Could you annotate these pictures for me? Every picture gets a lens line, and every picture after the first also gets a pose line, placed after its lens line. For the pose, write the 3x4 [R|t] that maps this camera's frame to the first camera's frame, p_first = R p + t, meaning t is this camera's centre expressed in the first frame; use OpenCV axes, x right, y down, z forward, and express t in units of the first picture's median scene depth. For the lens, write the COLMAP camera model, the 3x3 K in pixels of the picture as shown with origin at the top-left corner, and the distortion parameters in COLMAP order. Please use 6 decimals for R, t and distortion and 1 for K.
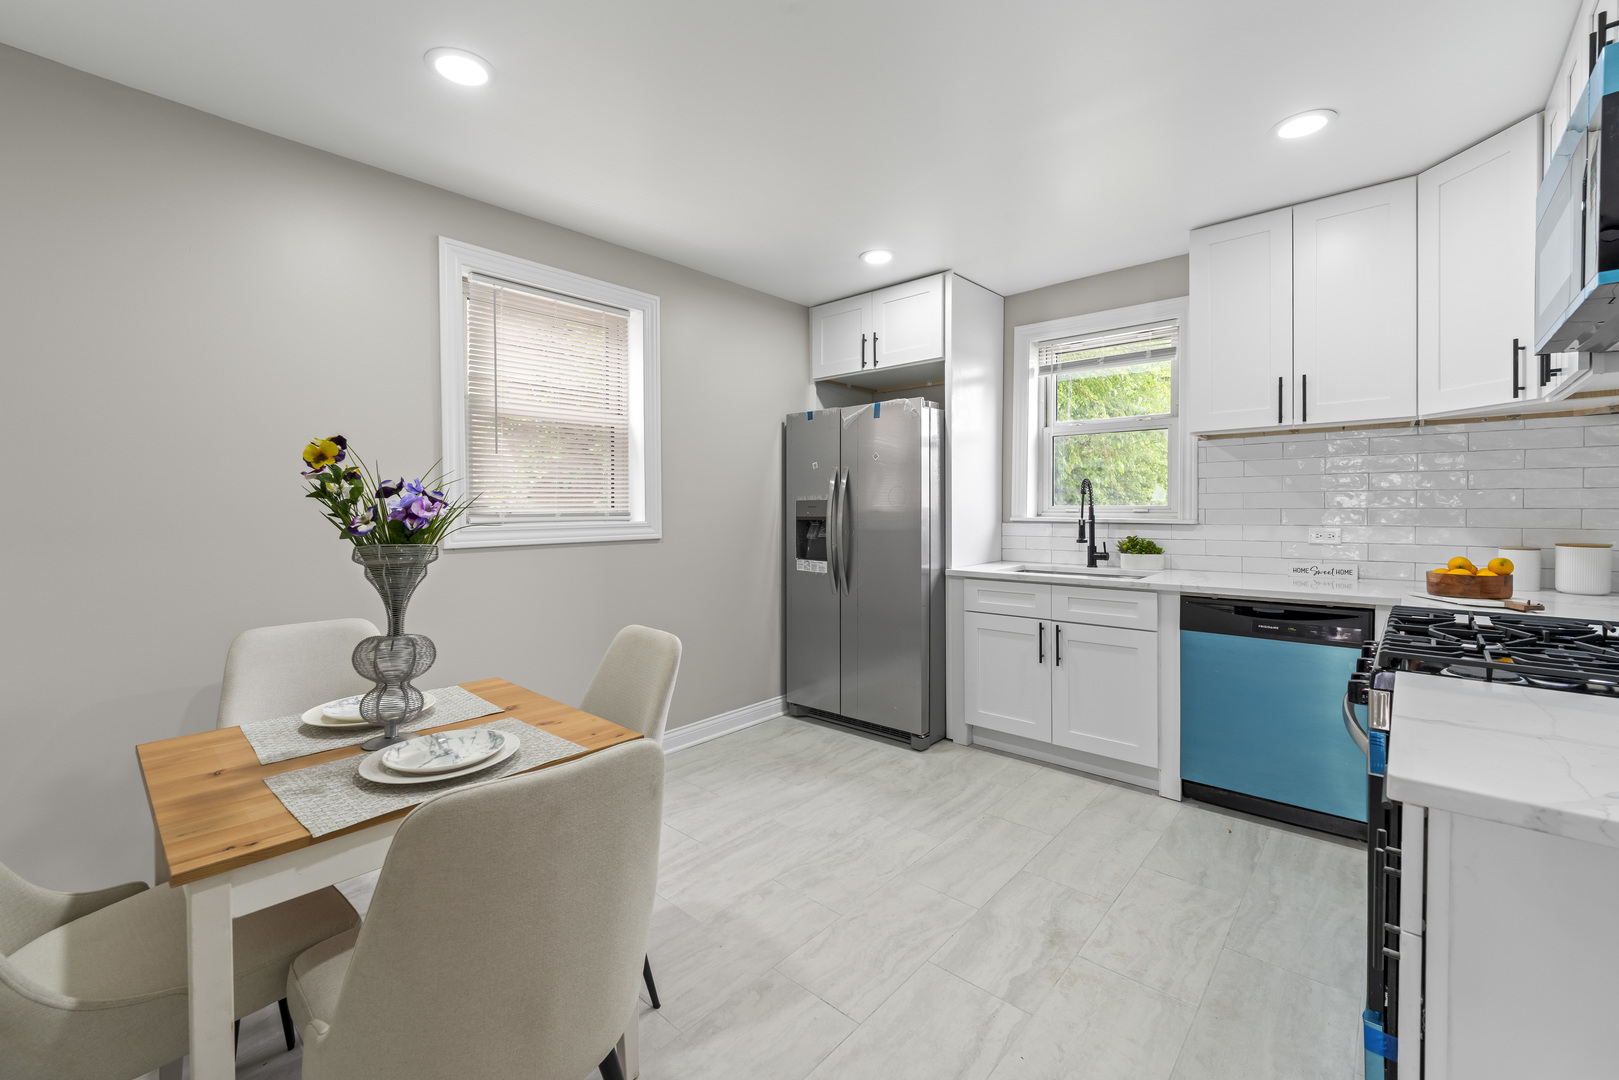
lens RADIAL K [[663.5, 0, 809.7], [0, 663.5, 516.7], [0, 0, 1]] dist [-0.000377, -0.000095]
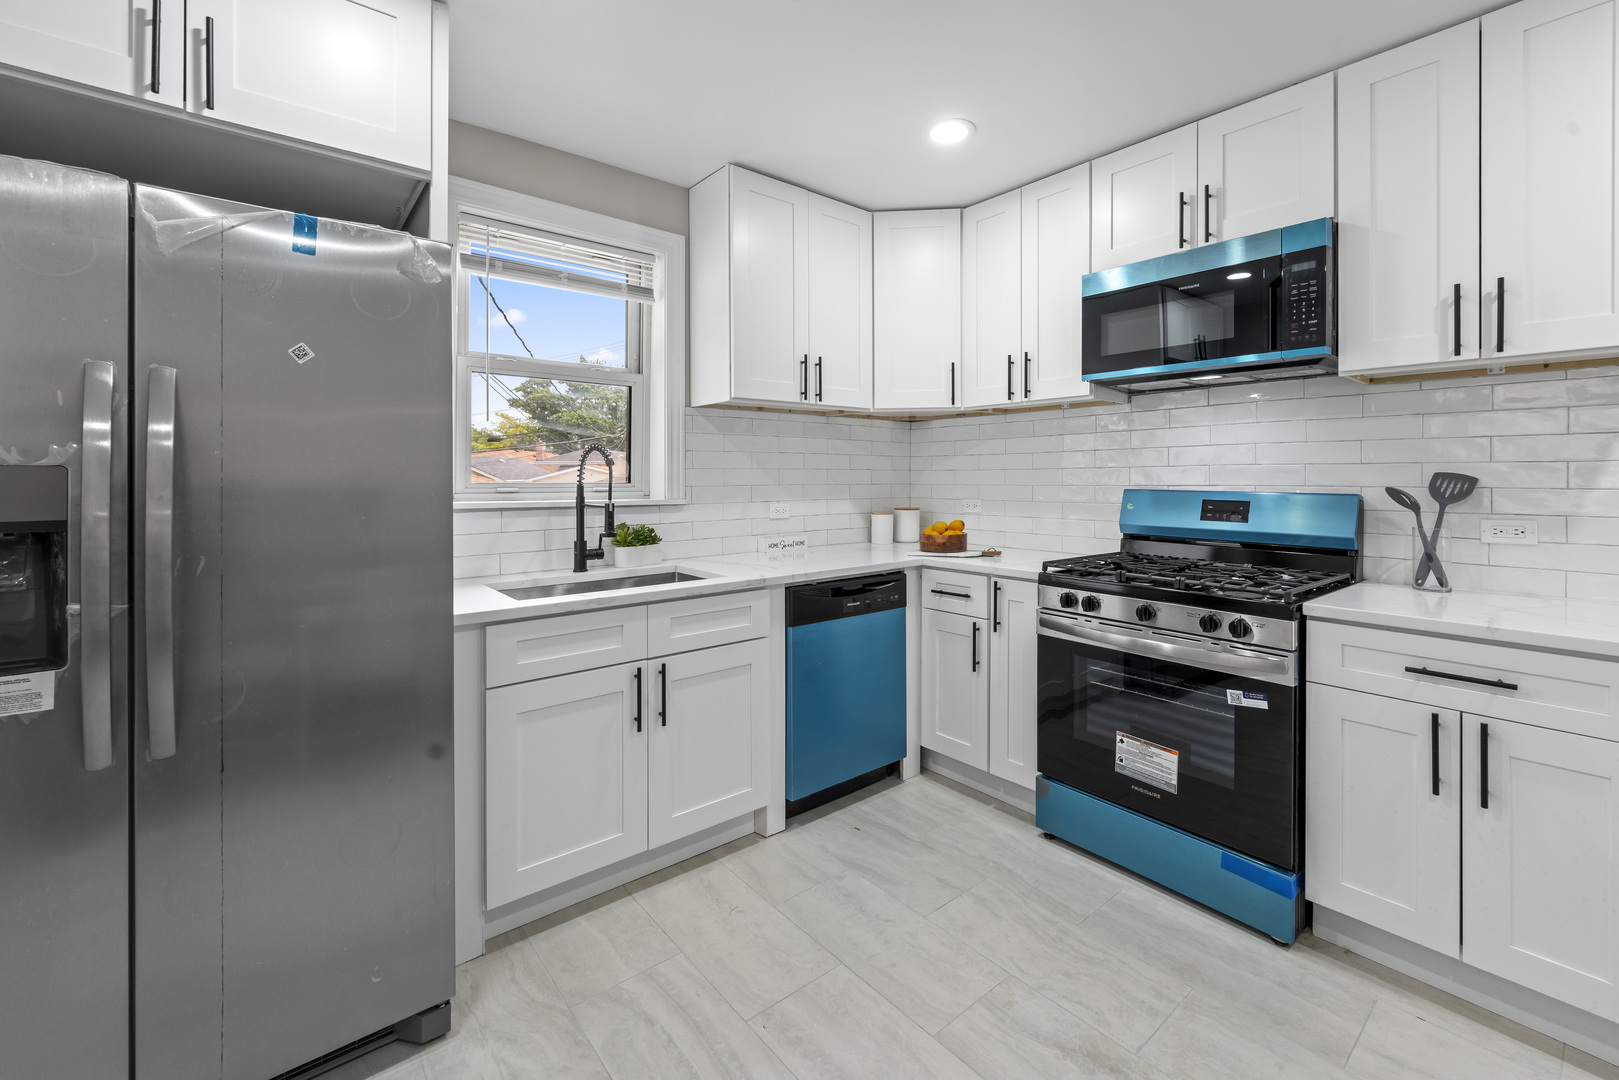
lens RADIAL K [[681.9, 0, 809.1], [0, 681.9, 476.2], [0, 0, 1]] dist [0.000949, -0.000090]
pose [[0.150441, 0.007913, 0.988587, -0.292769], [0.016529, 0.999808, -0.010518, -0.014394], [-0.988481, 0.017922, 0.150281, 0.793034]]
